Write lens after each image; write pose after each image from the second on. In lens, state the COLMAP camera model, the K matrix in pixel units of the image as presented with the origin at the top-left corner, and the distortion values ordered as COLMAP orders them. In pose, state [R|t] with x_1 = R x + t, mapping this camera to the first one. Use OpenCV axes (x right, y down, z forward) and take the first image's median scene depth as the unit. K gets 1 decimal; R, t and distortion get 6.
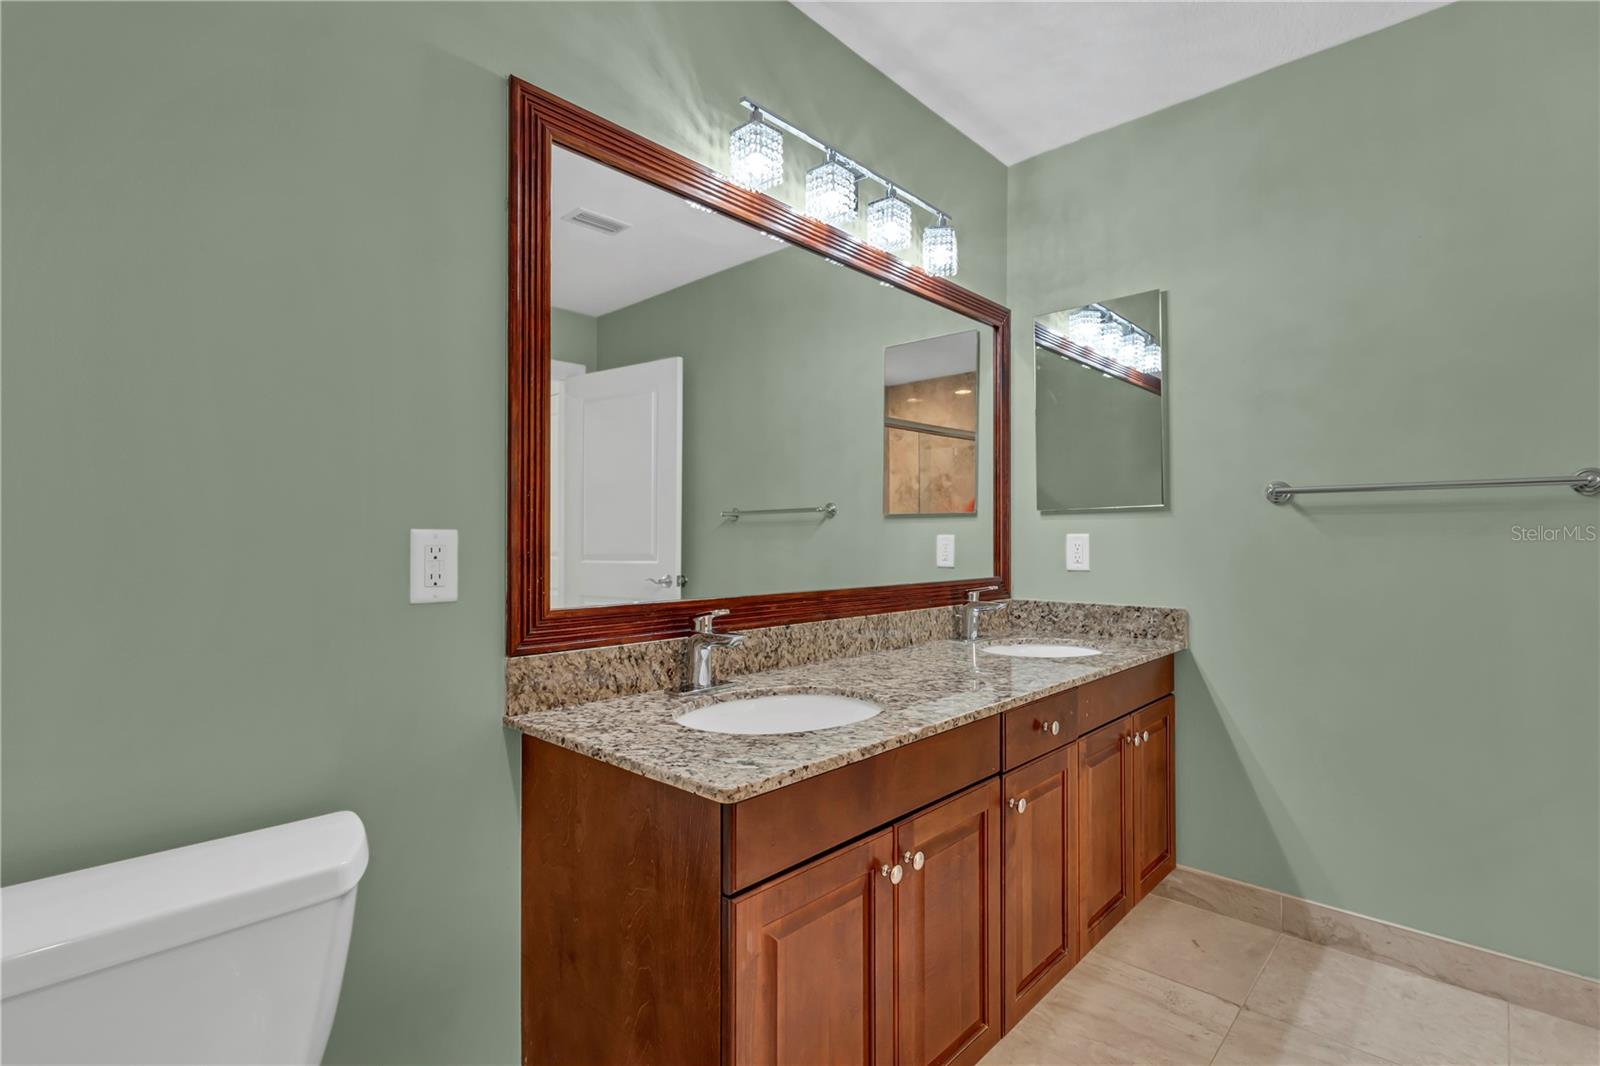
lens RADIAL K [[743.3, 0, 800.0], [0, 743.3, 533.0], [0, 0, 1]] dist [0.003111, 0.000584]
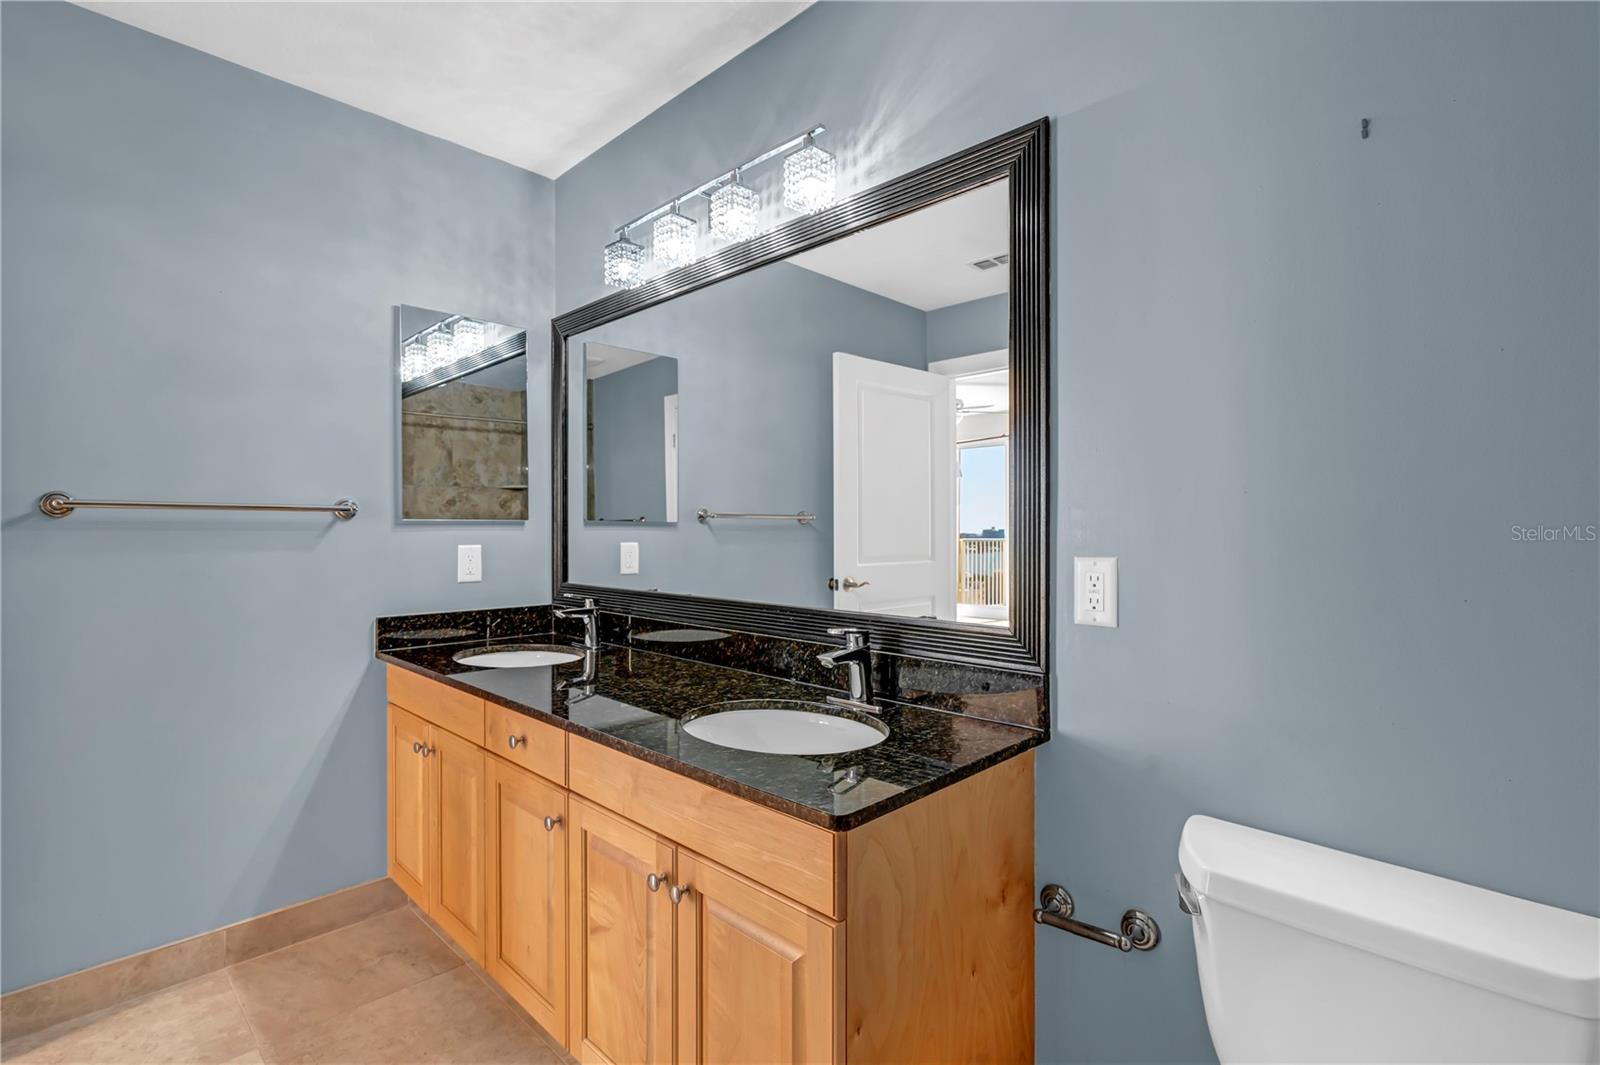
lens RADIAL K [[743.3, 0, 800.0], [0, 743.3, 532.5], [0, 0, 1]] dist [0.003111, 0.000584]
pose [[0.010038, 0.019281, 0.999764, -0.792349], [0.007911, 0.999781, -0.019361, 0.009636], [-0.999918, 0.008103, 0.009883, 0.721193]]
